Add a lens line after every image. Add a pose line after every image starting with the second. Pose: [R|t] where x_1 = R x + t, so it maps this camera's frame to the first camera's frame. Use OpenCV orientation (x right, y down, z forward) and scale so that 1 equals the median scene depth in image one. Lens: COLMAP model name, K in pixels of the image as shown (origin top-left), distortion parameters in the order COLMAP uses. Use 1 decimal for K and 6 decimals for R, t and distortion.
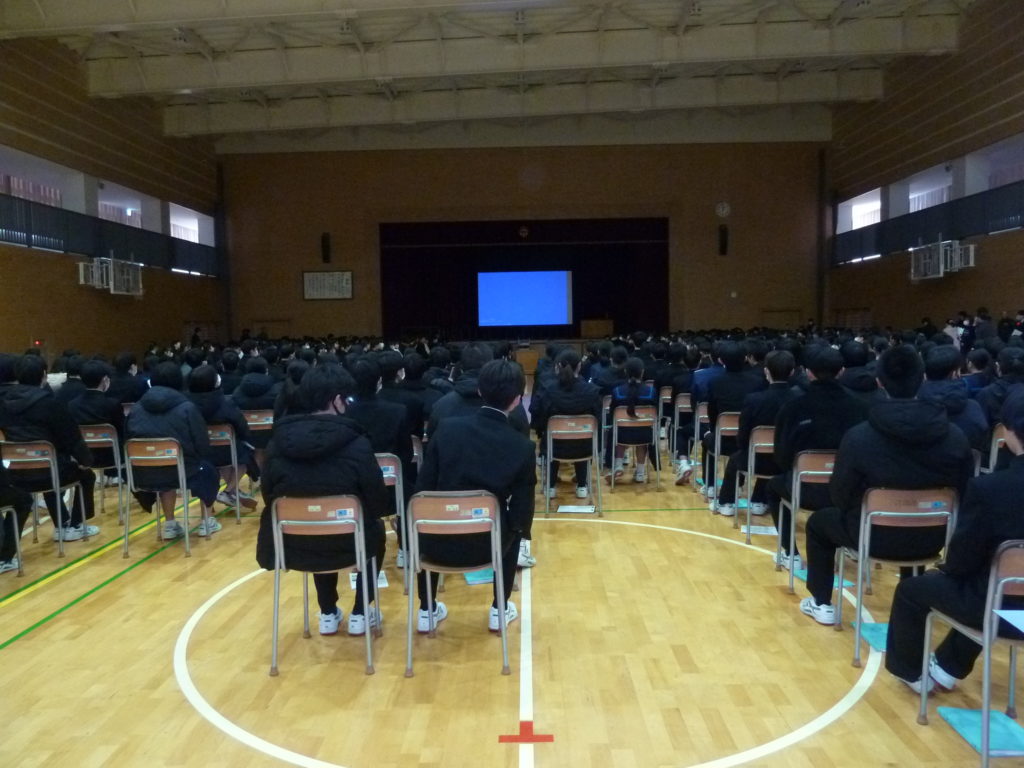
lens RADIAL K [[753.1, 0, 512.0], [0, 753.1, 384.0], [0, 0, 1]] dist [-0.041857, 0.004924]
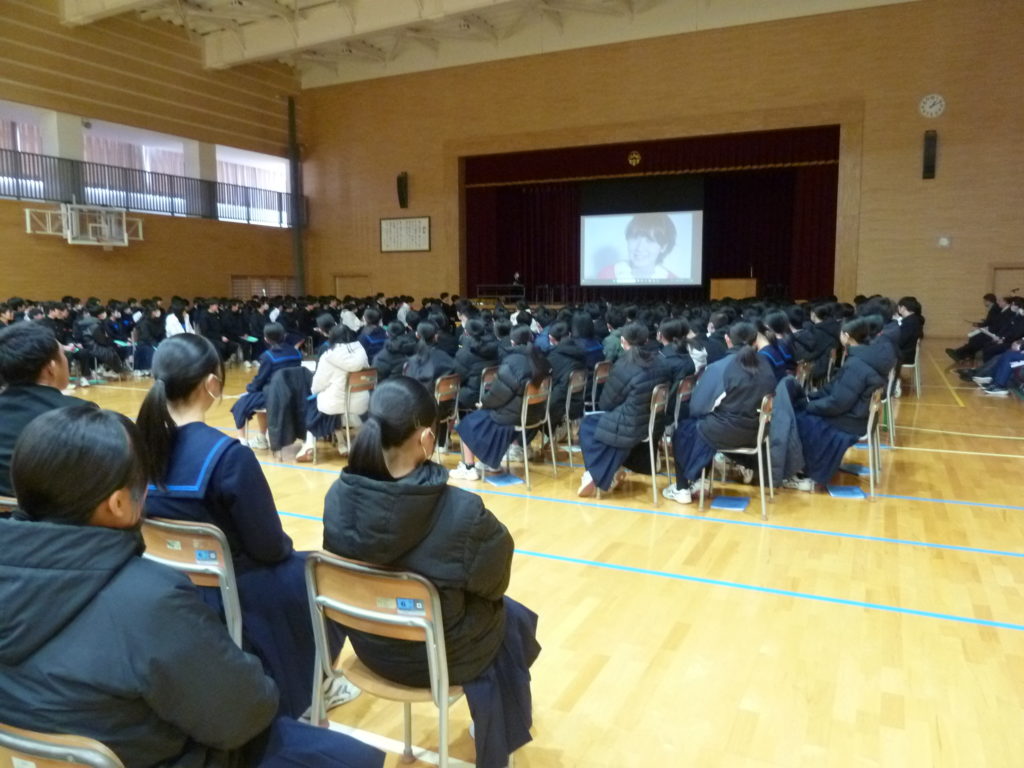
lens RADIAL K [[753.1, 0, 512.0], [0, 753.1, 384.0], [0, 0, 1]] dist [-0.041857, 0.004924]
pose [[0.910403, 0.066017, -0.408421, 0.225959], [-0.043999, 0.997038, 0.063084, -0.022001], [0.411375, -0.039462, 0.910611, 0.270672]]
